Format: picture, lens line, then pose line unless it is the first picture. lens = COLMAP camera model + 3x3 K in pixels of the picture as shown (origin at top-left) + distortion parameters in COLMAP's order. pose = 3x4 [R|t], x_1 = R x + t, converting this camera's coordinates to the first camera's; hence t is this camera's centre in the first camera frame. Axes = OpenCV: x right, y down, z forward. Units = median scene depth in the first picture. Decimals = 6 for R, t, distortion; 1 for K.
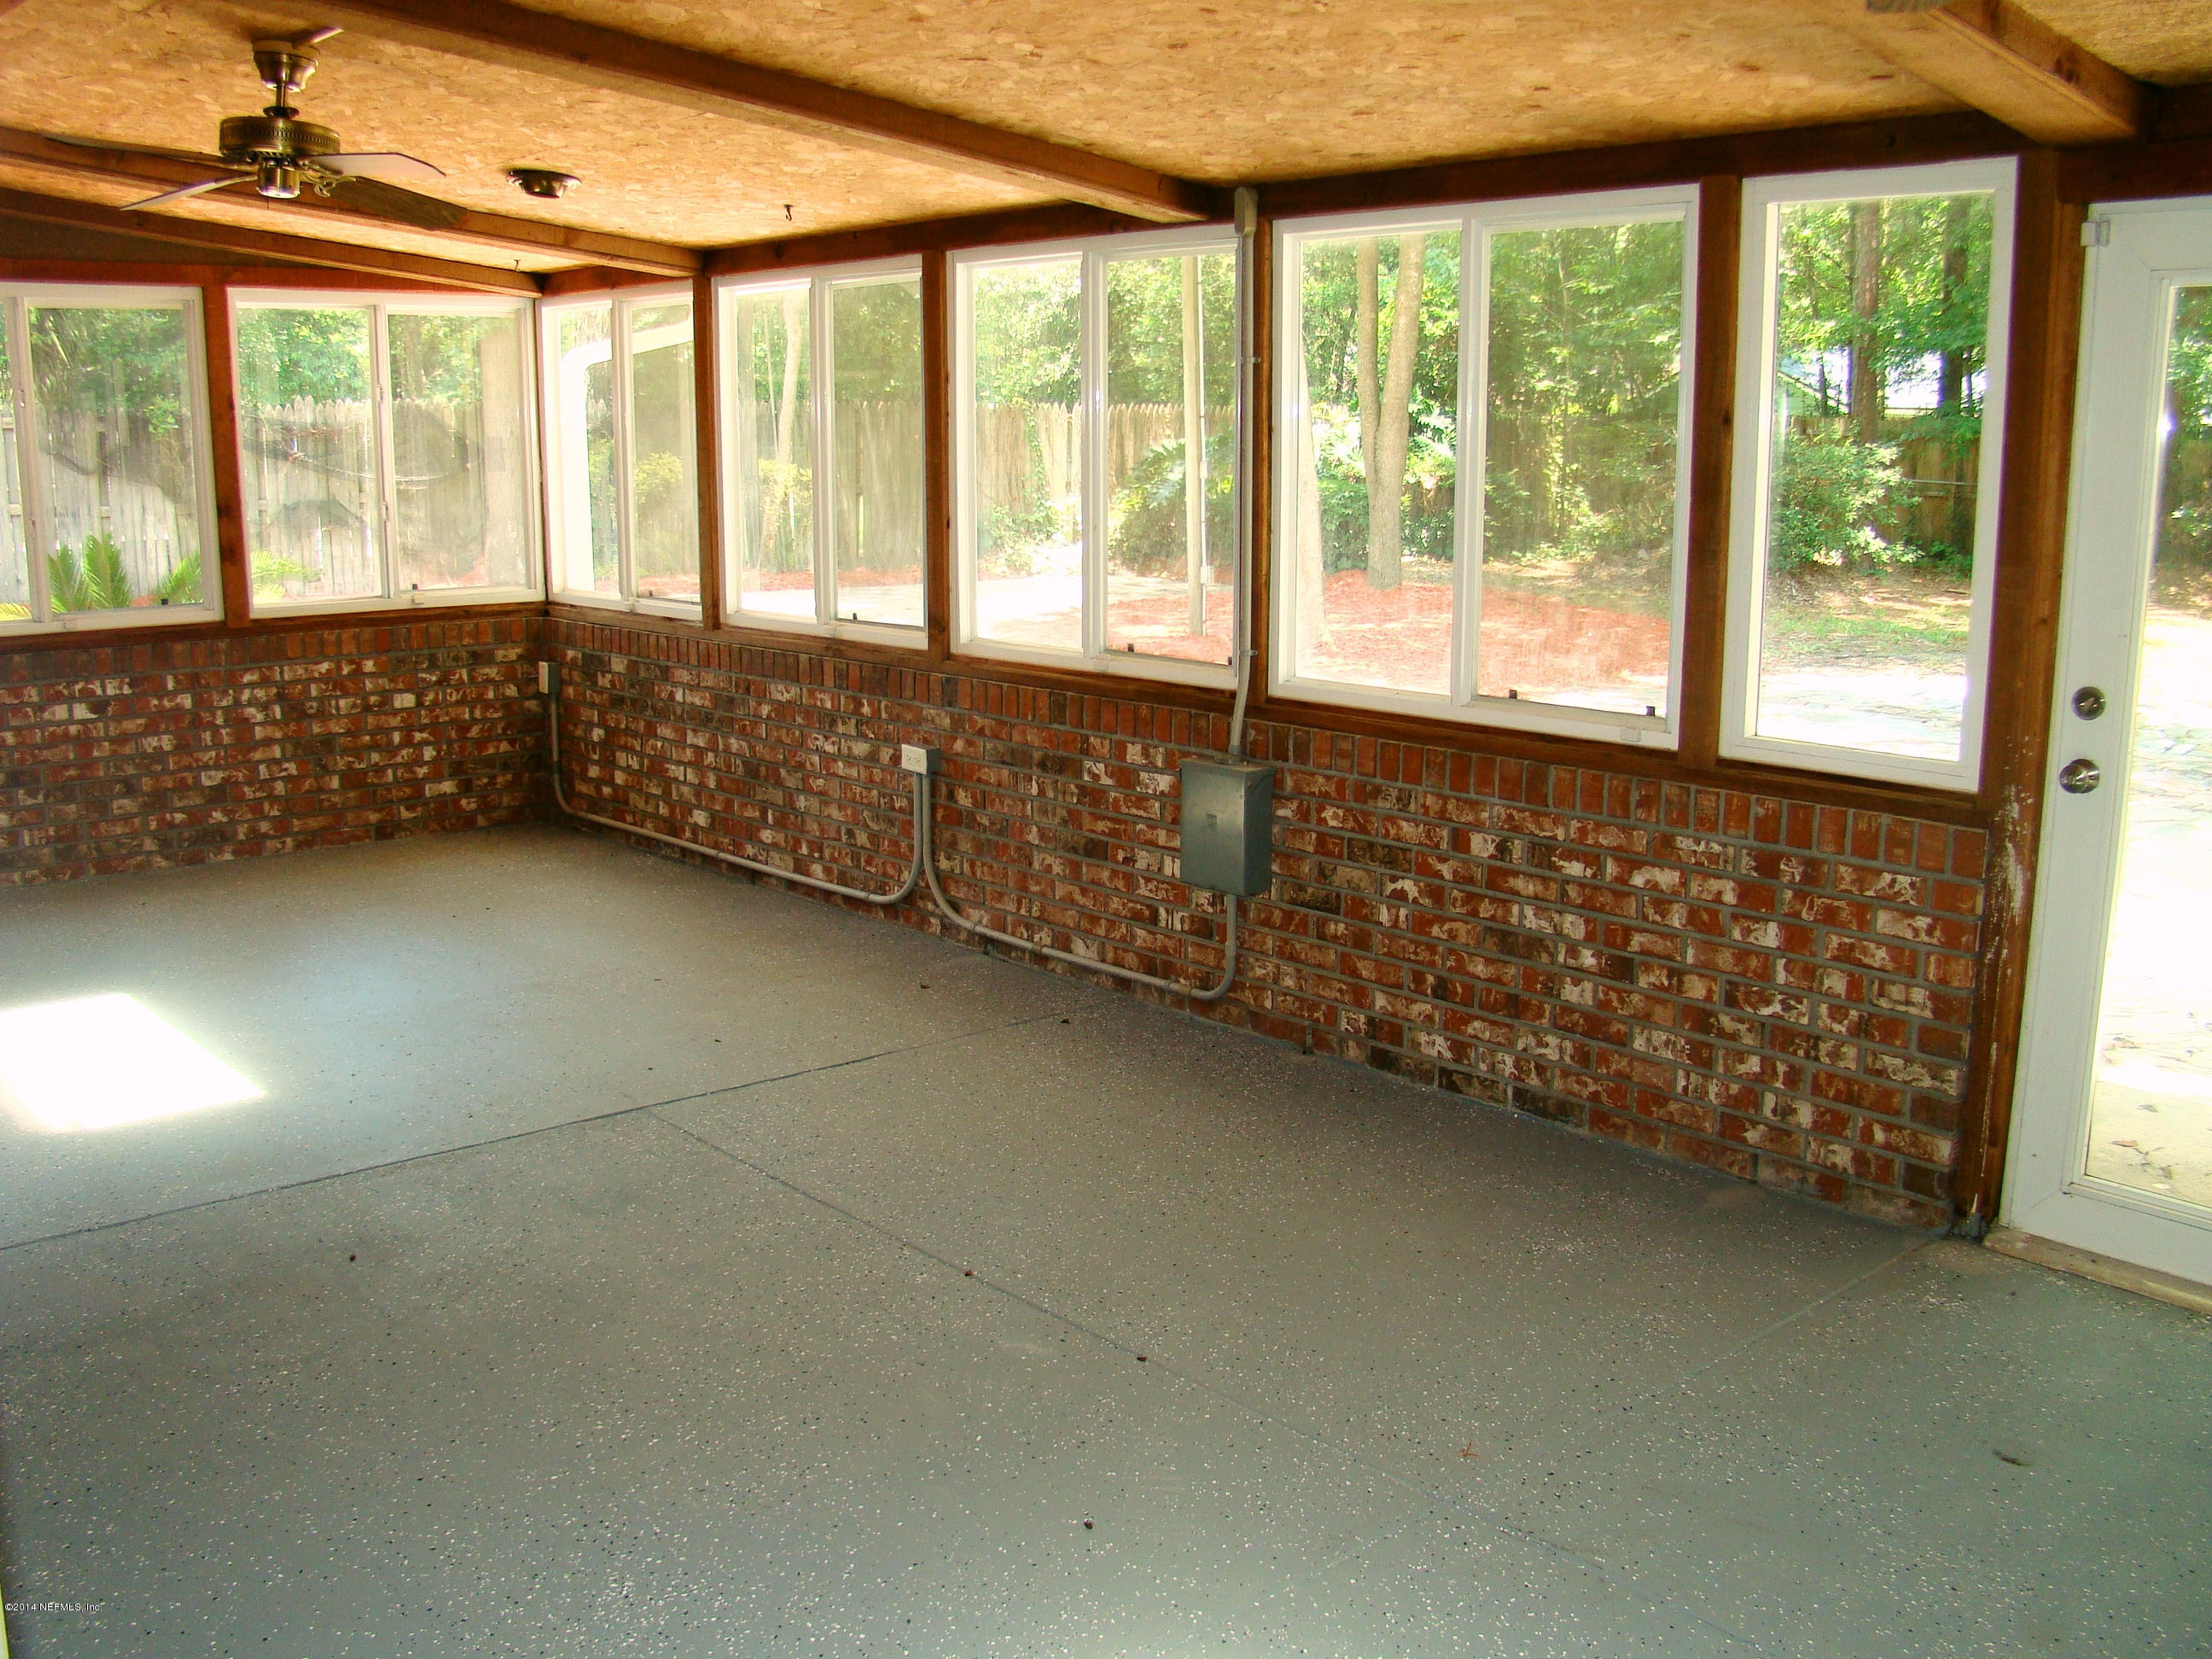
lens RADIAL K [[2046.4, 0, 1082.9], [0, 2046.4, 832.1], [0, 0, 1]] dist [-0.174514, 0.111913]
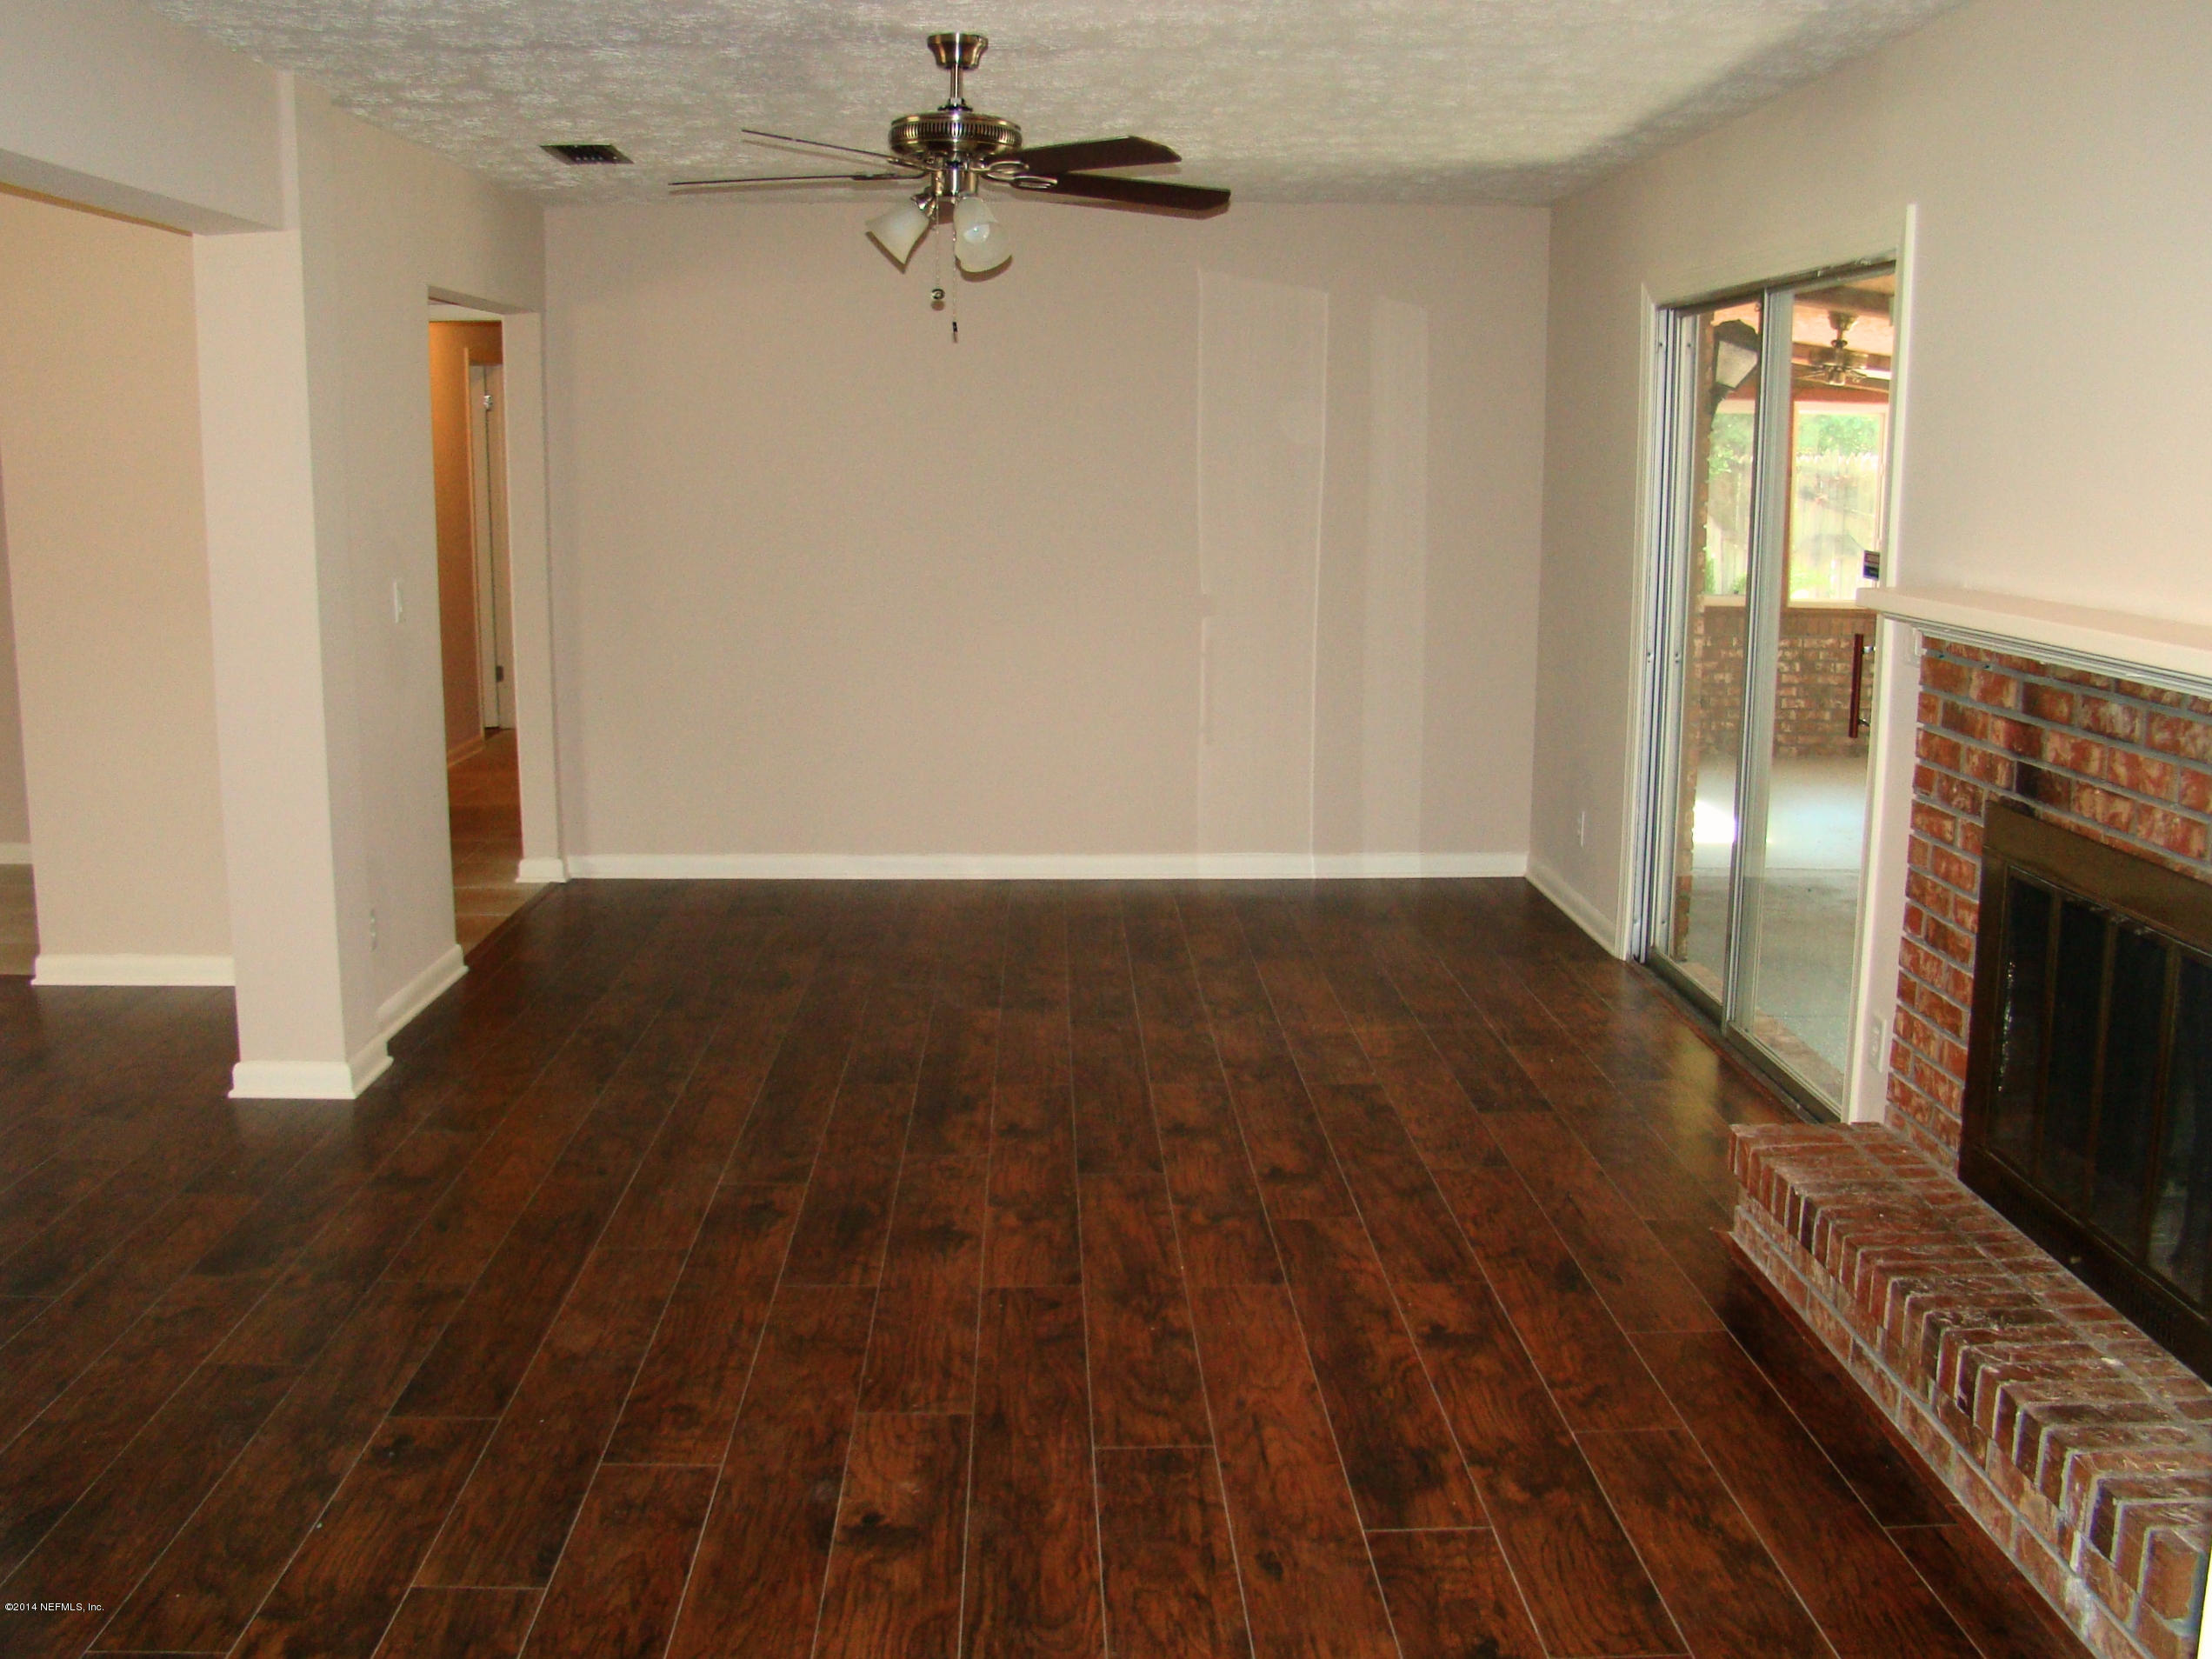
lens RADIAL K [[2046.4, 0, 1082.9], [0, 2046.4, 832.1], [0, 0, 1]] dist [-0.174514, 0.111913]
pose [[0.752877, 0.119626, -0.647198, 0.181682], [-0.129726, 0.991025, 0.032268, 0.077862], [0.645249, 0.059664, 0.761639, -0.483957]]
